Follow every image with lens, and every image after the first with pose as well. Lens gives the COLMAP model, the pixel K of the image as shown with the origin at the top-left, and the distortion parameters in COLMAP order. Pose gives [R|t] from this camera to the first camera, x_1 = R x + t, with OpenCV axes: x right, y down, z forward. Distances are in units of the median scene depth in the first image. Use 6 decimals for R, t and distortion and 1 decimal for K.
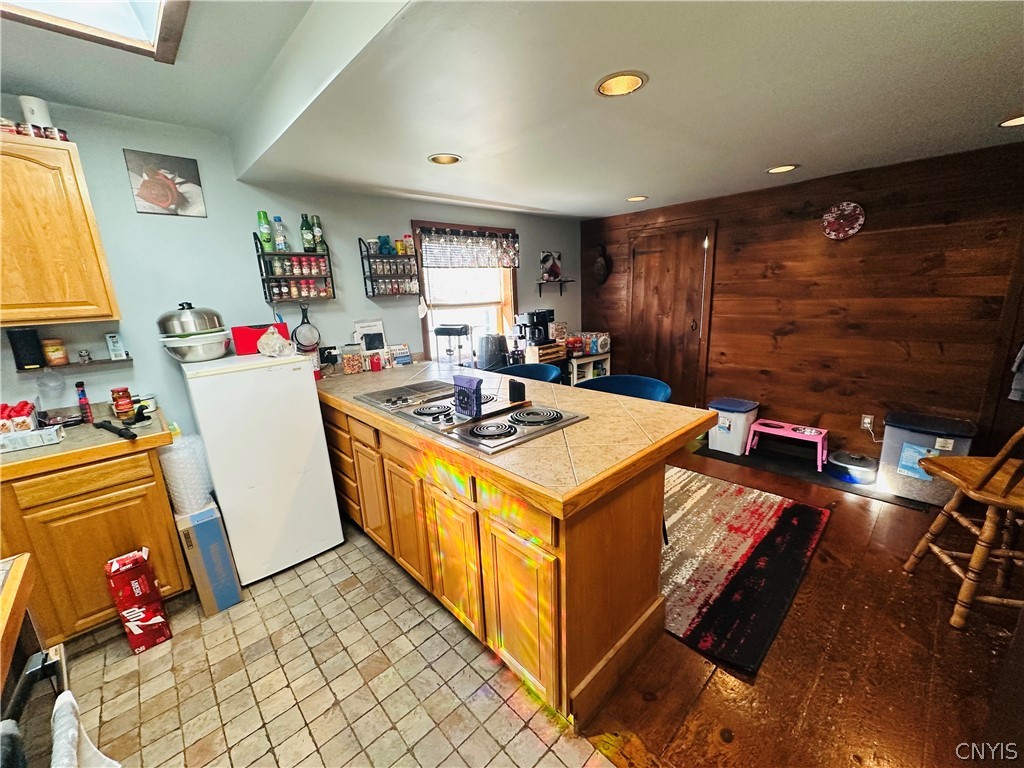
lens RADIAL K [[406.8, 0, 512.0], [0, 406.8, 384.0], [0, 0, 1]] dist [-0.000533, 0.000402]
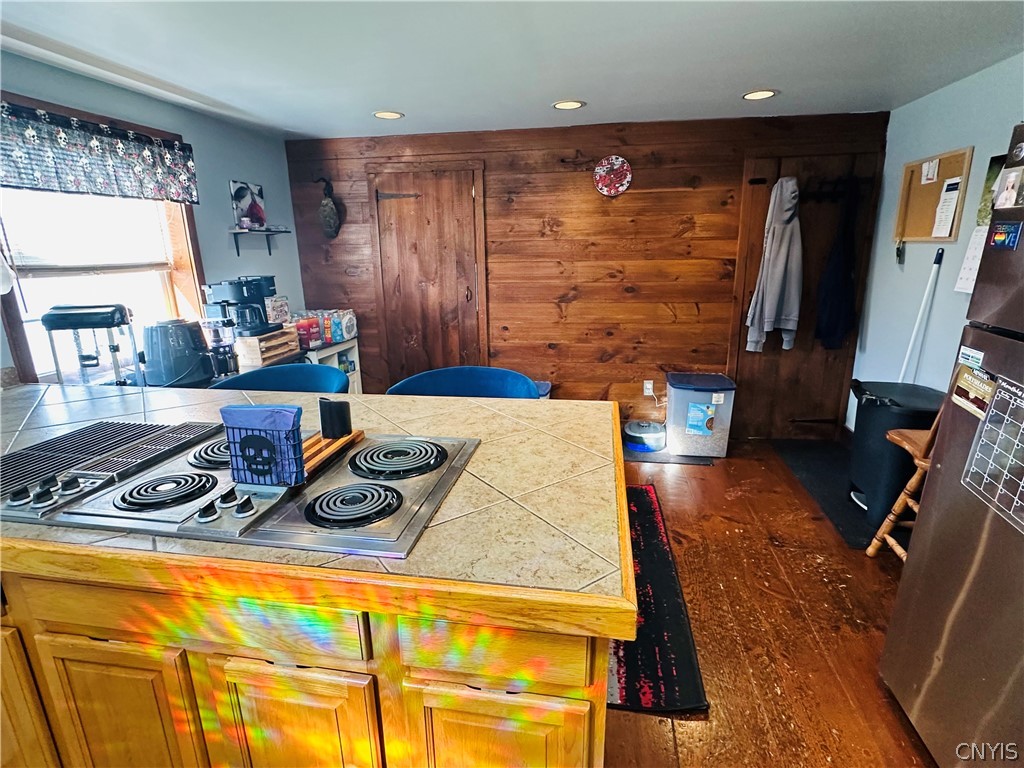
lens RADIAL K [[525.6, 0, 512.0], [0, 525.6, 384.0], [0, 0, 1]] dist [-0.001860, -0.000430]
pose [[0.793689, -0.130775, 0.594100, -0.123095], [0.121489, 0.991021, 0.055843, -0.022442], [-0.596068, 0.027855, 0.802450, 0.163316]]
